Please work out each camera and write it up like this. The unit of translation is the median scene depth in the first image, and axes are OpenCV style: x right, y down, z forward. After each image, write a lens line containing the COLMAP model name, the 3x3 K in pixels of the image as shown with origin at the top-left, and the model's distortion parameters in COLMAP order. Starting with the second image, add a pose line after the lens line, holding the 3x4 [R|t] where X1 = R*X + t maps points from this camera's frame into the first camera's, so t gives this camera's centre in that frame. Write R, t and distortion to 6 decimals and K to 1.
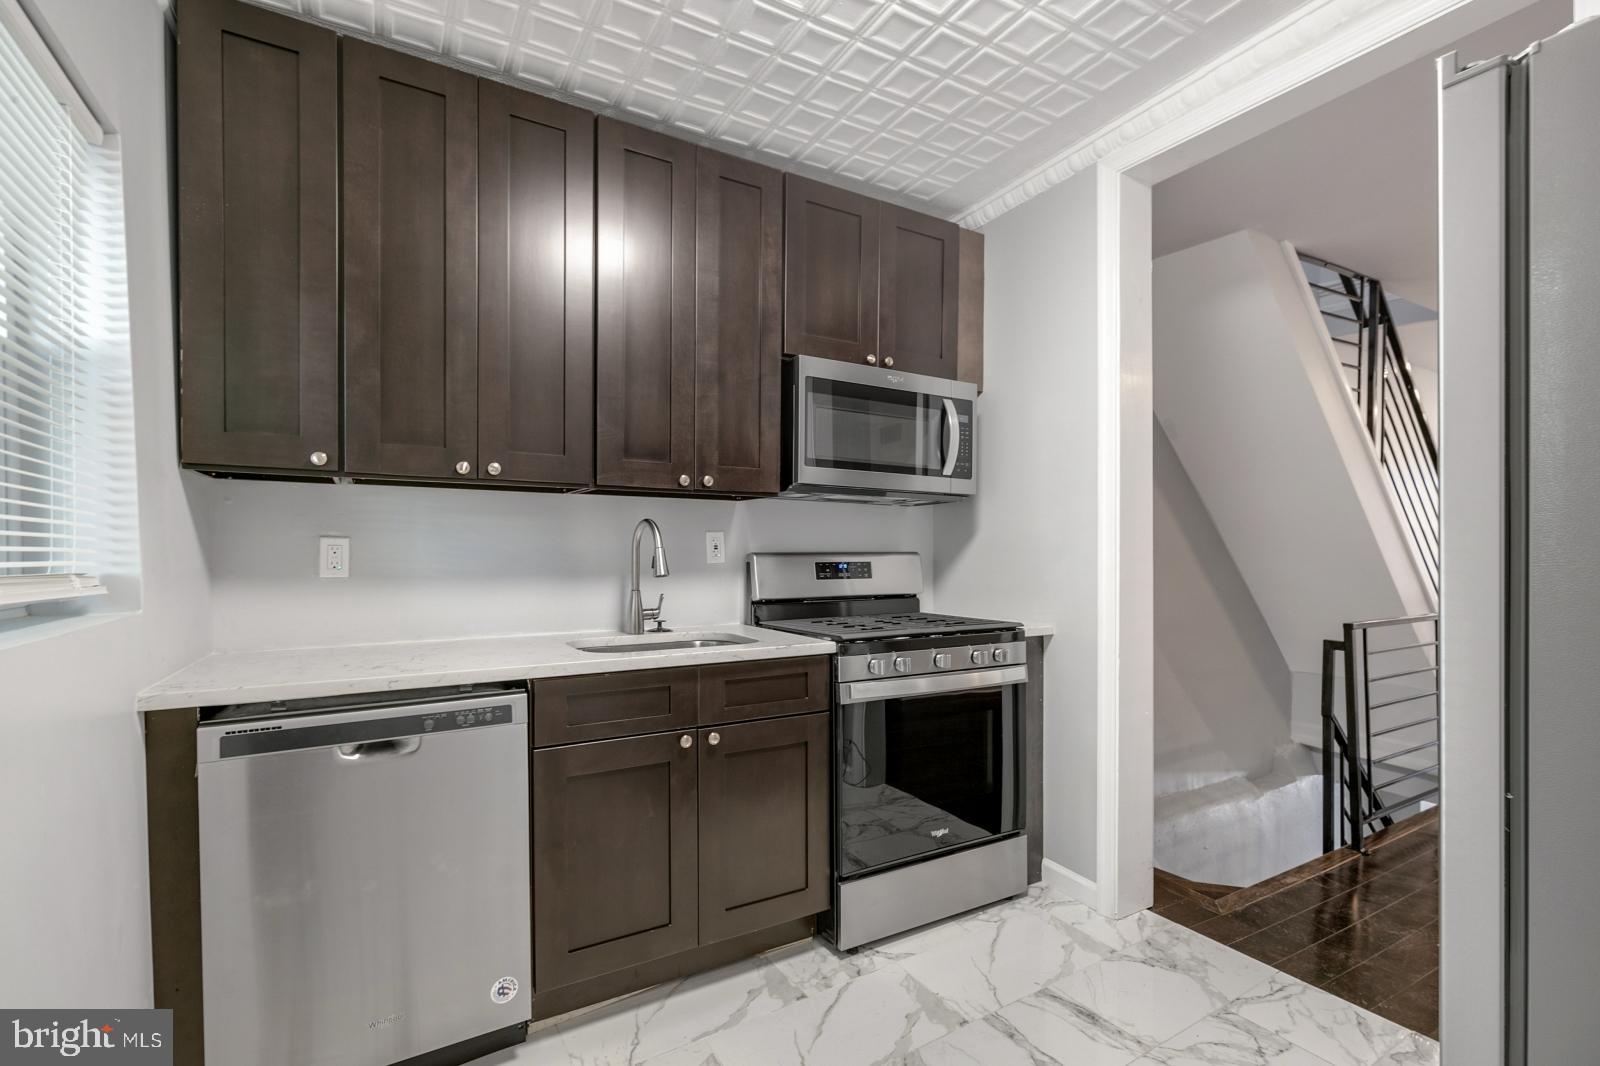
lens RADIAL K [[724.7, 0, 797.8], [0, 724.7, 559.1], [0, 0, 1]] dist [0.001199, 0.000107]
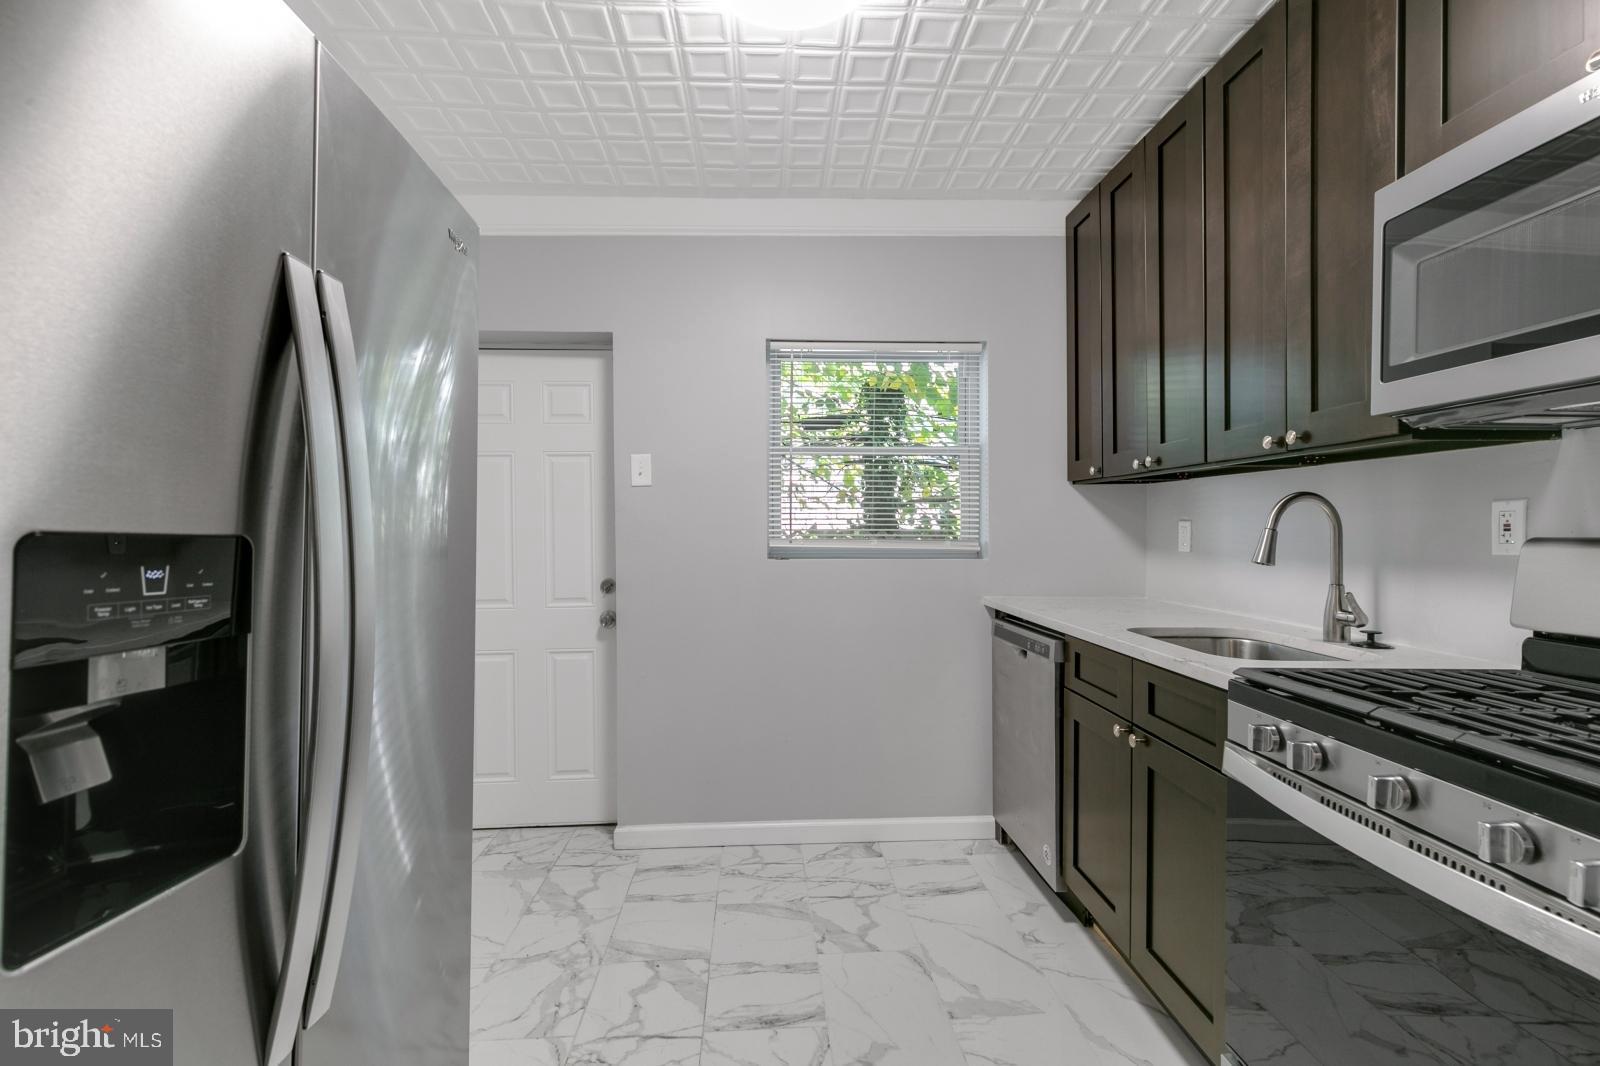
lens RADIAL K [[715.3, 0, 800.0], [0, 715.3, 533.0], [0, 0, 1]] dist [0.001523, 0.000110]
pose [[-0.455521, 0.005294, -0.890209, 0.709867], [-0.013868, 0.999819, 0.013042, -0.012997], [0.890117, 0.018286, -0.455365, 0.847896]]
